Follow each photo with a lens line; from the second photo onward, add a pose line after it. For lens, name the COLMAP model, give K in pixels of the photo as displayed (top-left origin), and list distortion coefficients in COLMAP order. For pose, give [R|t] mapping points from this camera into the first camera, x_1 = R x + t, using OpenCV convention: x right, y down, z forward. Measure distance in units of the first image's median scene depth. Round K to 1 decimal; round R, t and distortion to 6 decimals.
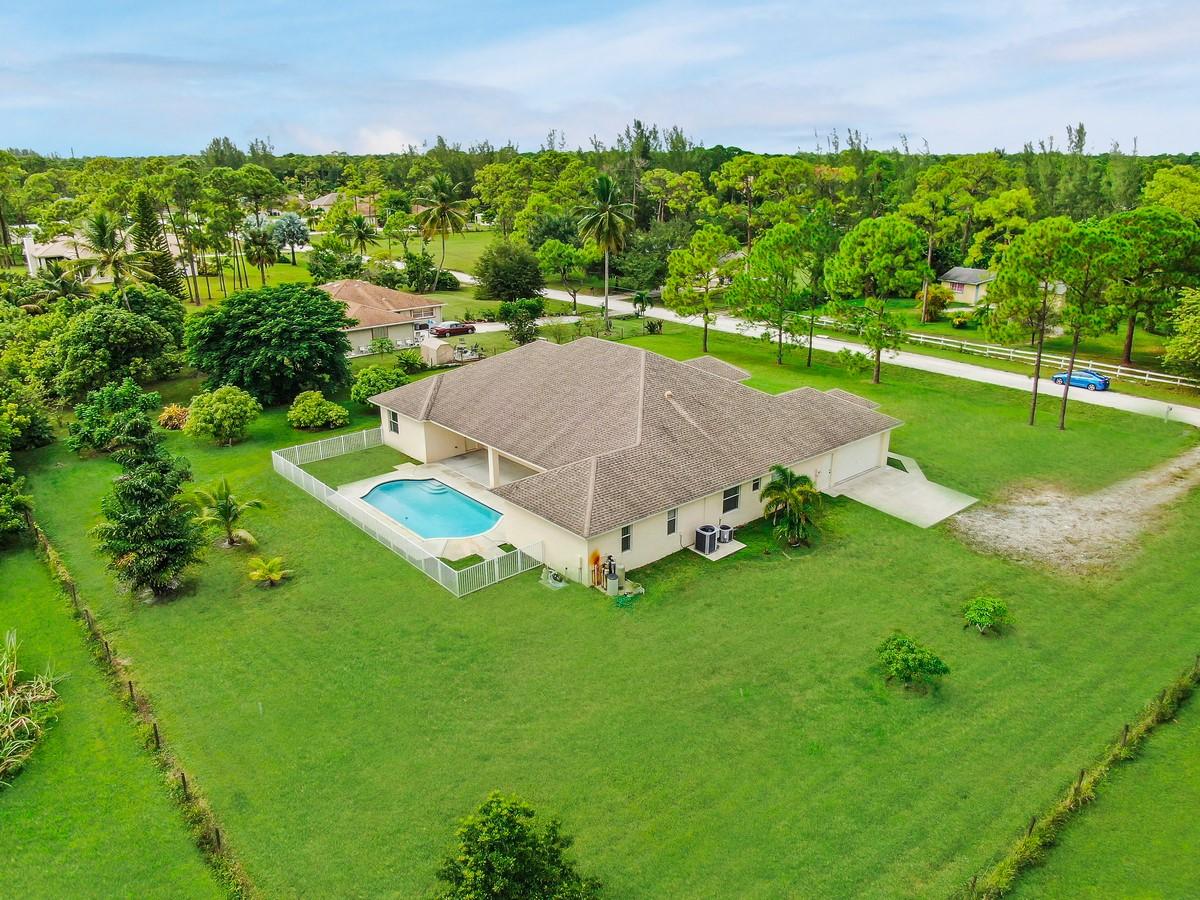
lens RADIAL K [[860.7, 0, 602.2], [0, 860.7, 455.2], [0, 0, 1]] dist [-0.025327, -0.000193]
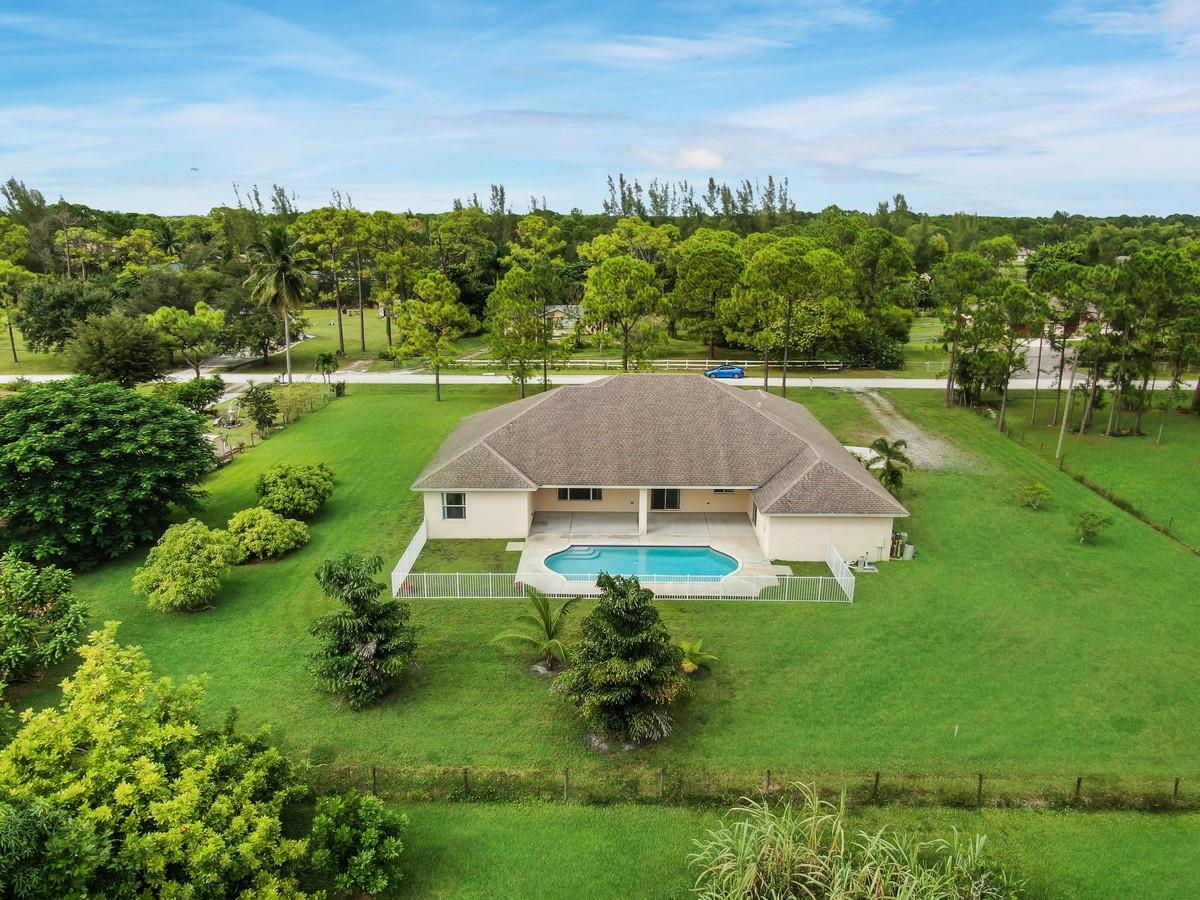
lens RADIAL K [[860.7, 0, 602.2], [0, 860.7, 455.2], [0, 0, 1]] dist [-0.025327, -0.000193]
pose [[0.666275, -0.196631, 0.719315, -0.704283], [0.243329, 0.969138, 0.039536, -0.080656], [-0.704889, 0.148689, 0.693558, 0.295344]]
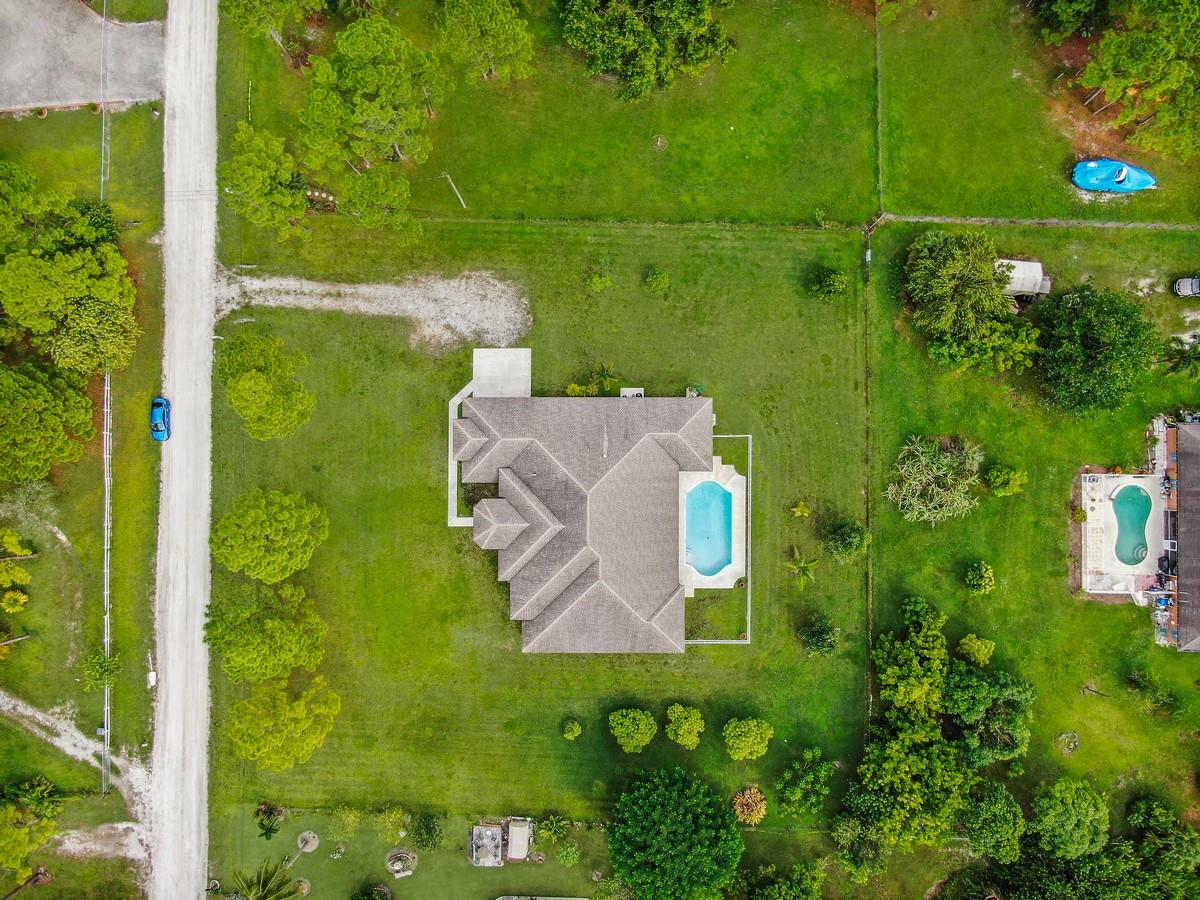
lens RADIAL K [[860.7, 0, 602.2], [0, 860.7, 455.2], [0, 0, 1]] dist [-0.025327, -0.000193]
pose [[-0.753103, -0.657498, 0.023089, 0.031673], [0.231675, -0.232189, 0.944677, -1.398655], [-0.615762, 0.716788, 0.327188, 0.326241]]
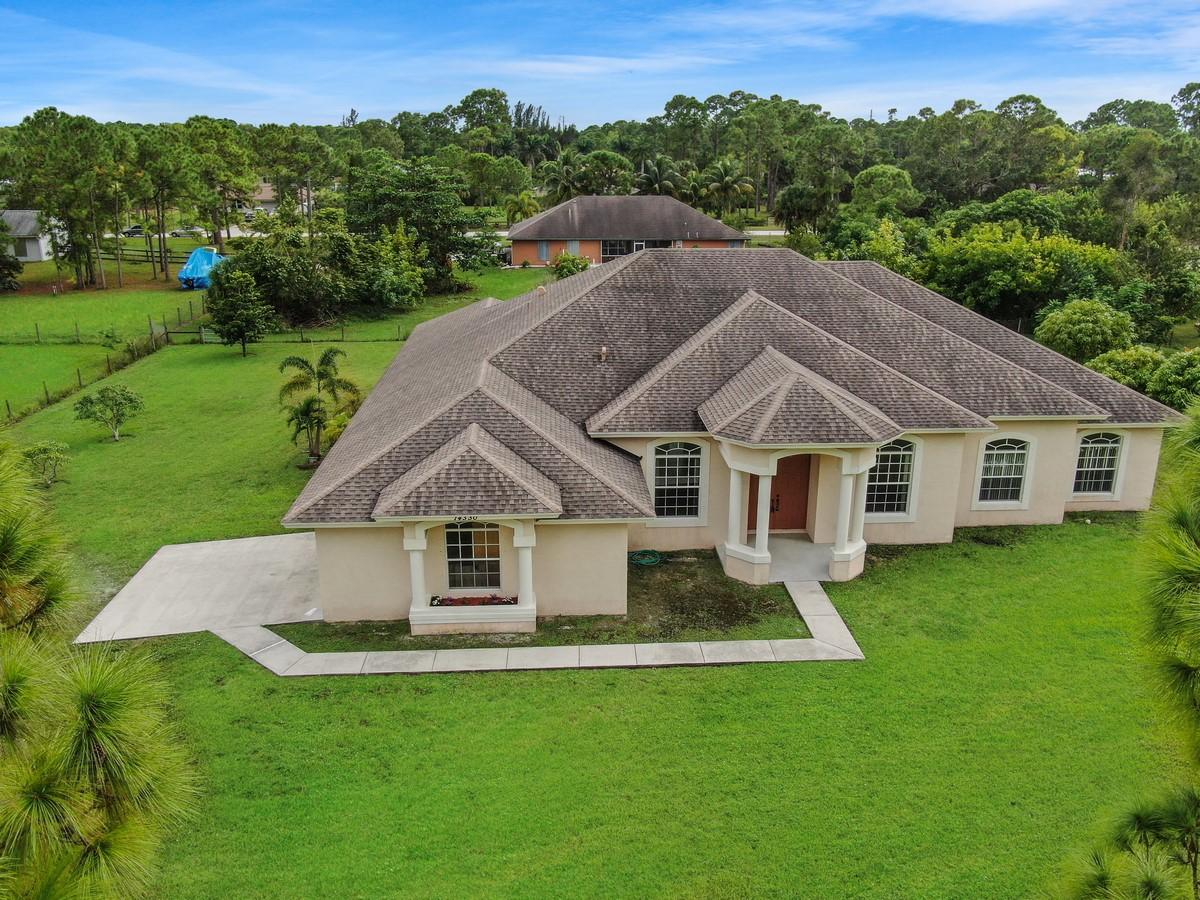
lens RADIAL K [[989.9, 0, 600.0], [0, 989.9, 450.0], [0, 0, 1]] dist [-0.008225, -0.002092]
pose [[-0.613921, 0.228931, -0.755441, 0.520404], [-0.265672, 0.841265, 0.470842, -0.270814], [0.743316, 0.489759, -0.455650, 1.140821]]
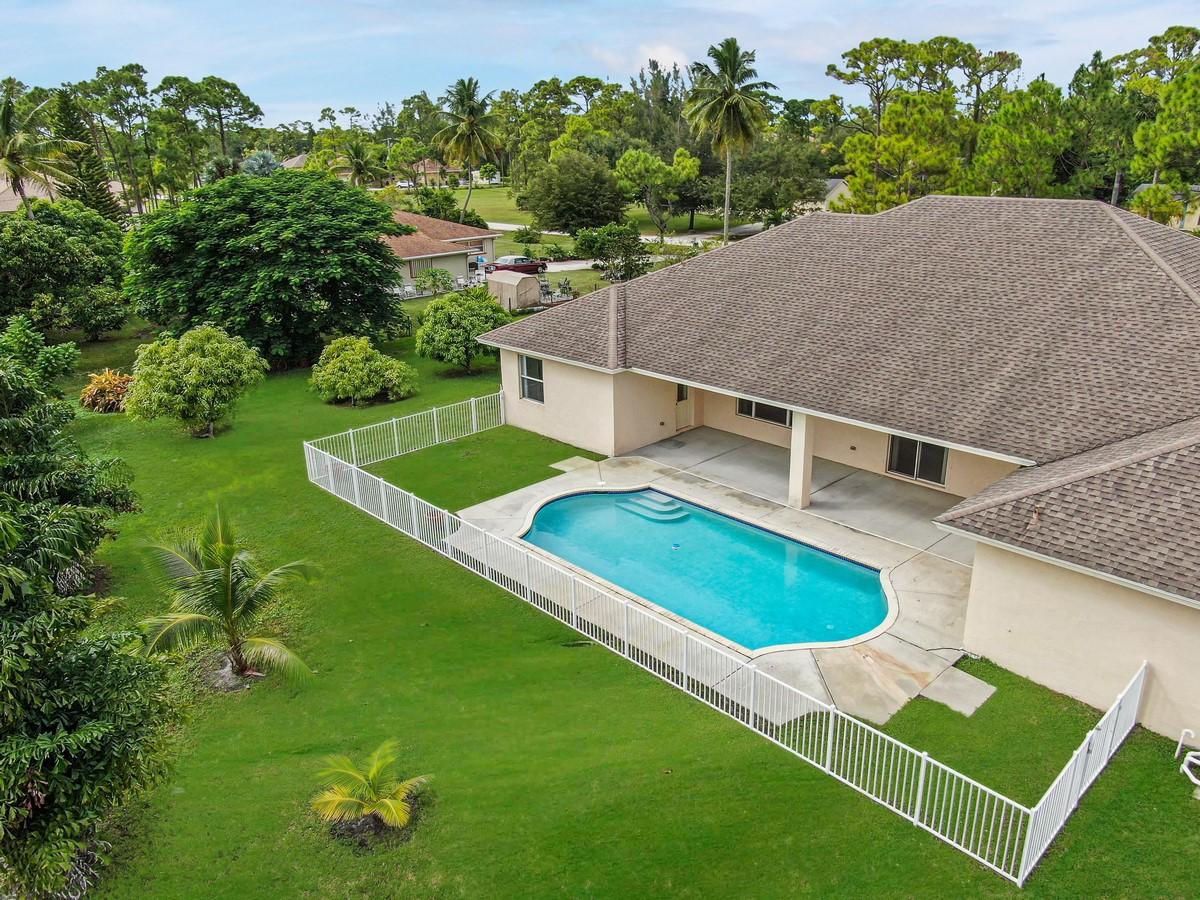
lens RADIAL K [[877.8, 0, 595.8], [0, 877.8, 445.6], [0, 0, 1]] dist [-0.019515, 0.006892]
pose [[0.999249, -0.030575, 0.023805, -0.207918], [0.030581, 0.999532, 0.000117, 0.002319], [-0.023797, 0.000611, 0.999717, 0.447060]]
